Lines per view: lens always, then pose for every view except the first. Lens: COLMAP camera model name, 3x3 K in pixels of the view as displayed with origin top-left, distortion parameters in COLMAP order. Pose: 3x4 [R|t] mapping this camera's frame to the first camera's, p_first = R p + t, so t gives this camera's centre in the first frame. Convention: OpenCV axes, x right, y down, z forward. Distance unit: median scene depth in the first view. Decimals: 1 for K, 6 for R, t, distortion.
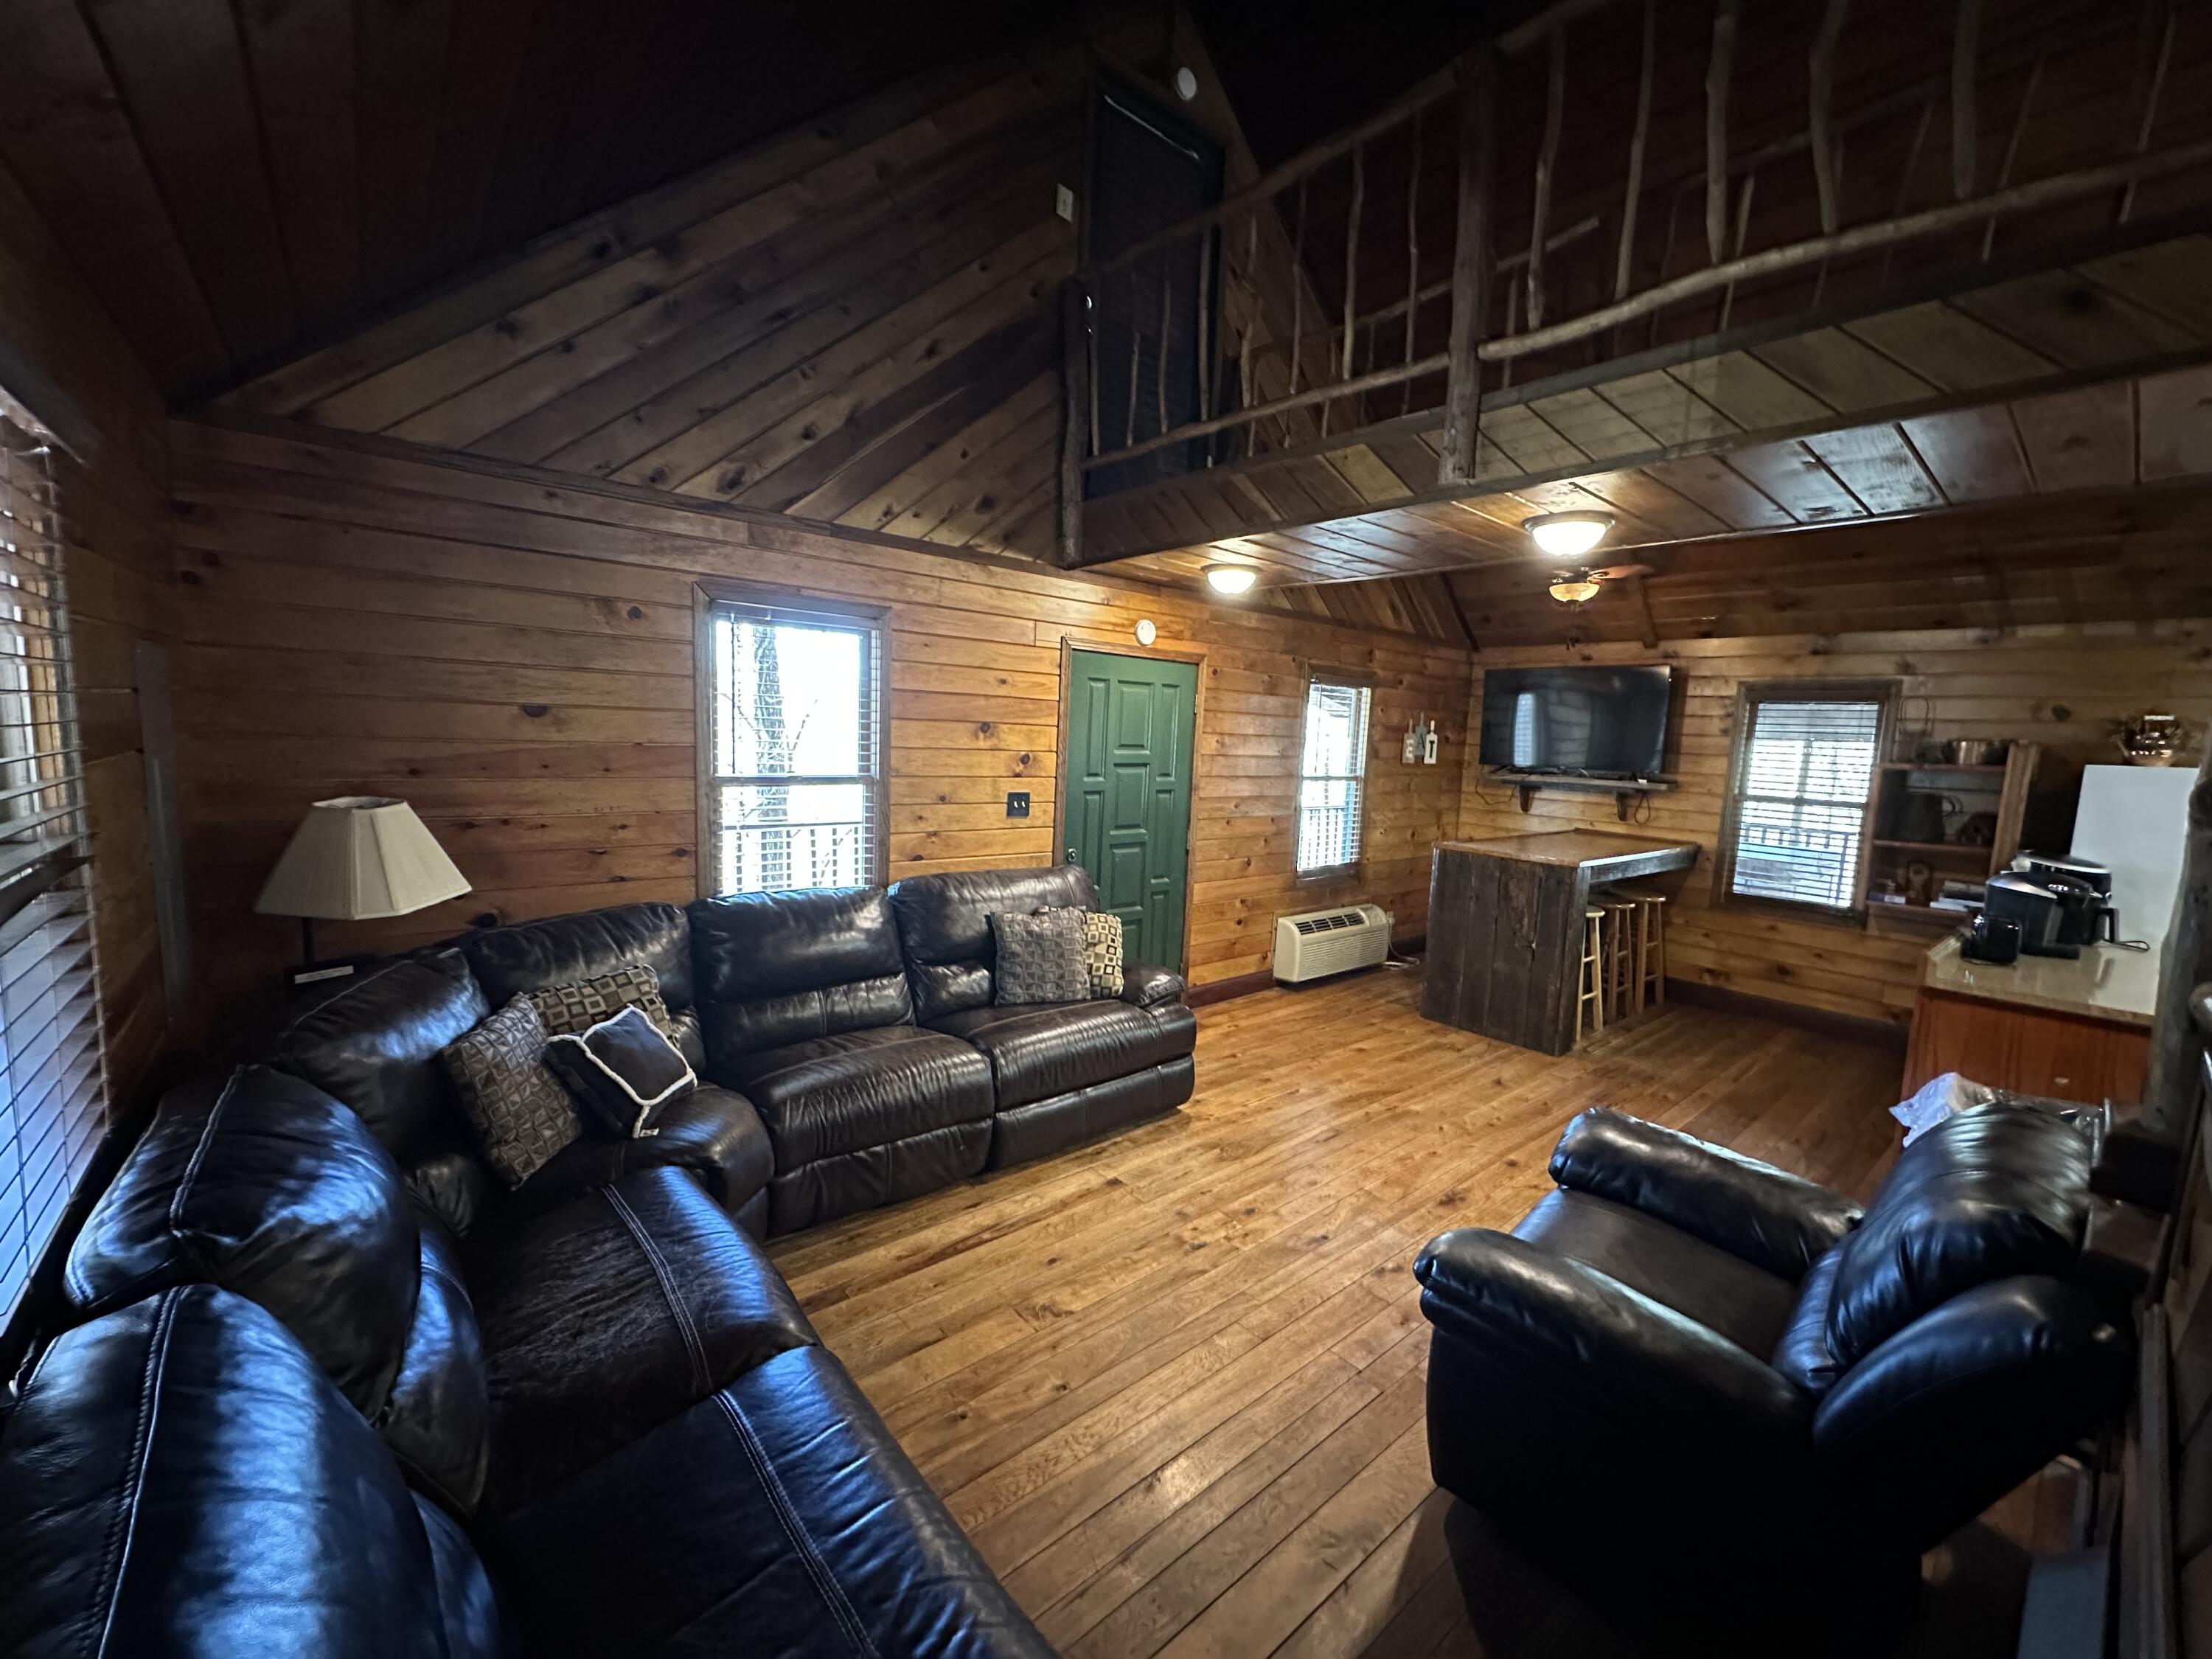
lens RADIAL K [[877.5, 0, 1104.0], [0, 877.5, 829.2], [0, 0, 1]] dist [0.001624, -0.000480]
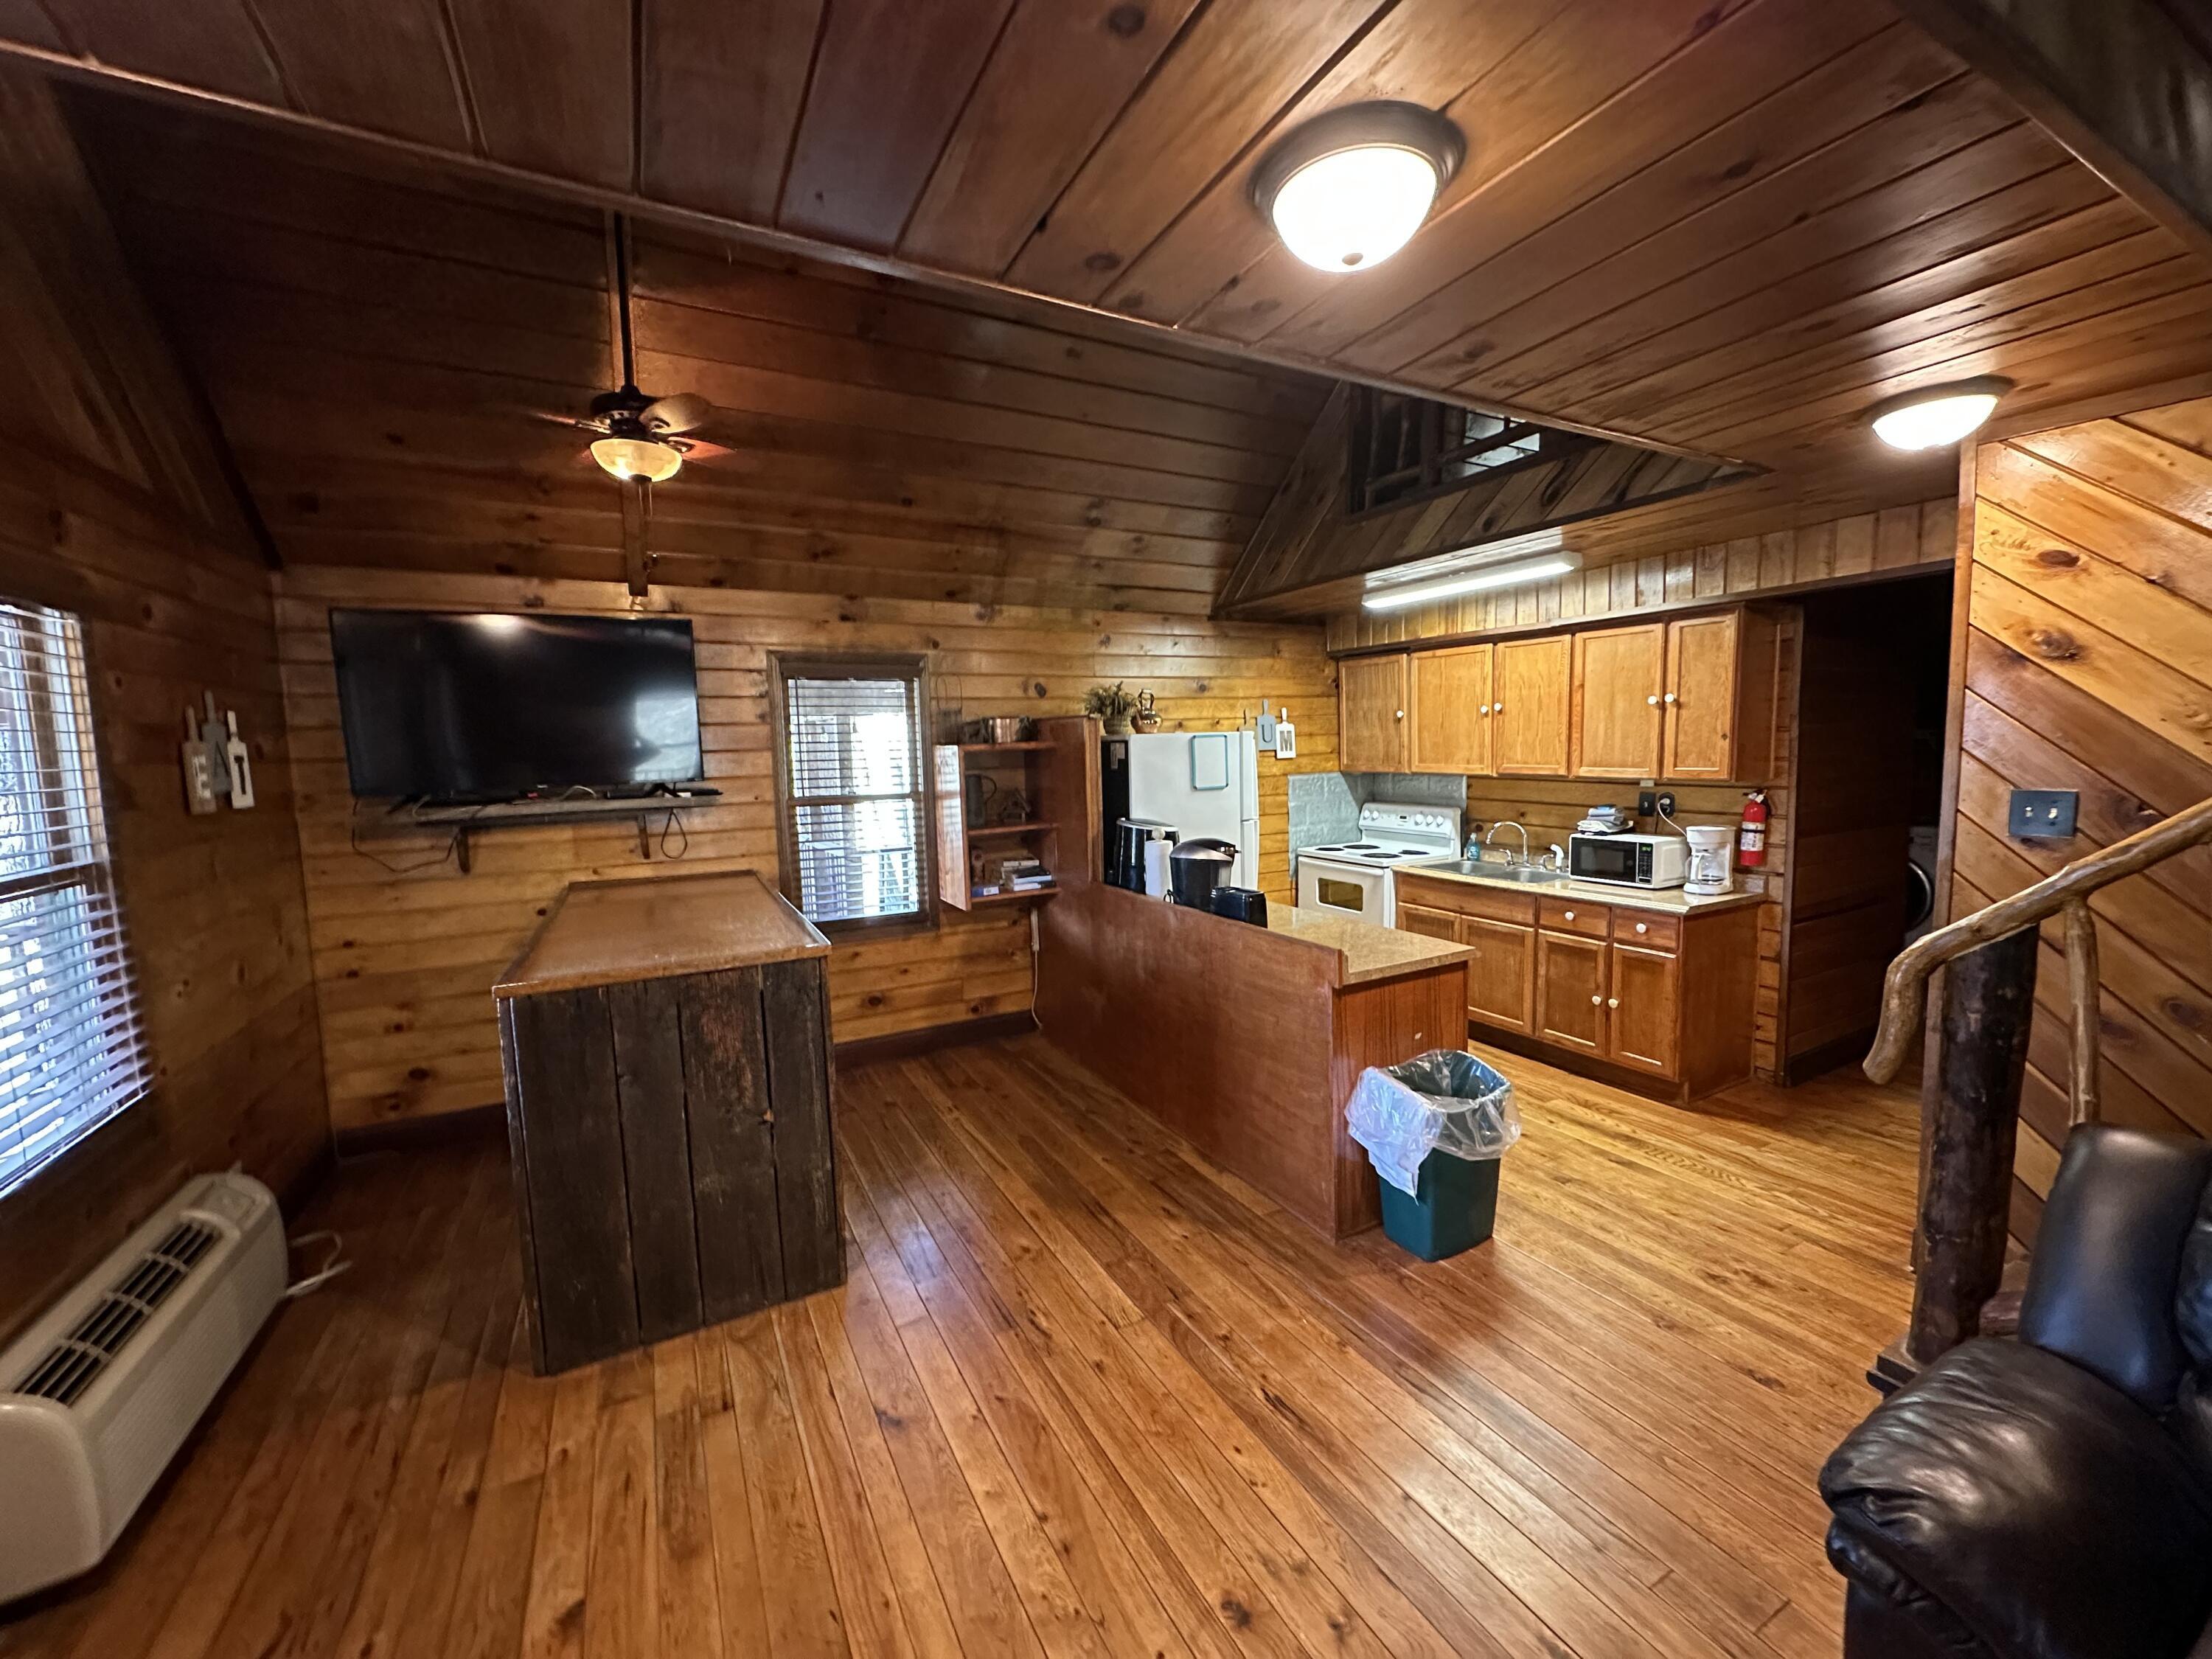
lens RADIAL K [[877.5, 0, 1109.3], [0, 877.5, 831.0], [0, 0, 1]] dist [0.001624, -0.000480]
pose [[0.207976, -0.143538, 0.967545, 0.034426], [0.145966, 0.982652, 0.114403, -0.058928], [-0.967181, 0.117436, 0.225320, 0.561121]]
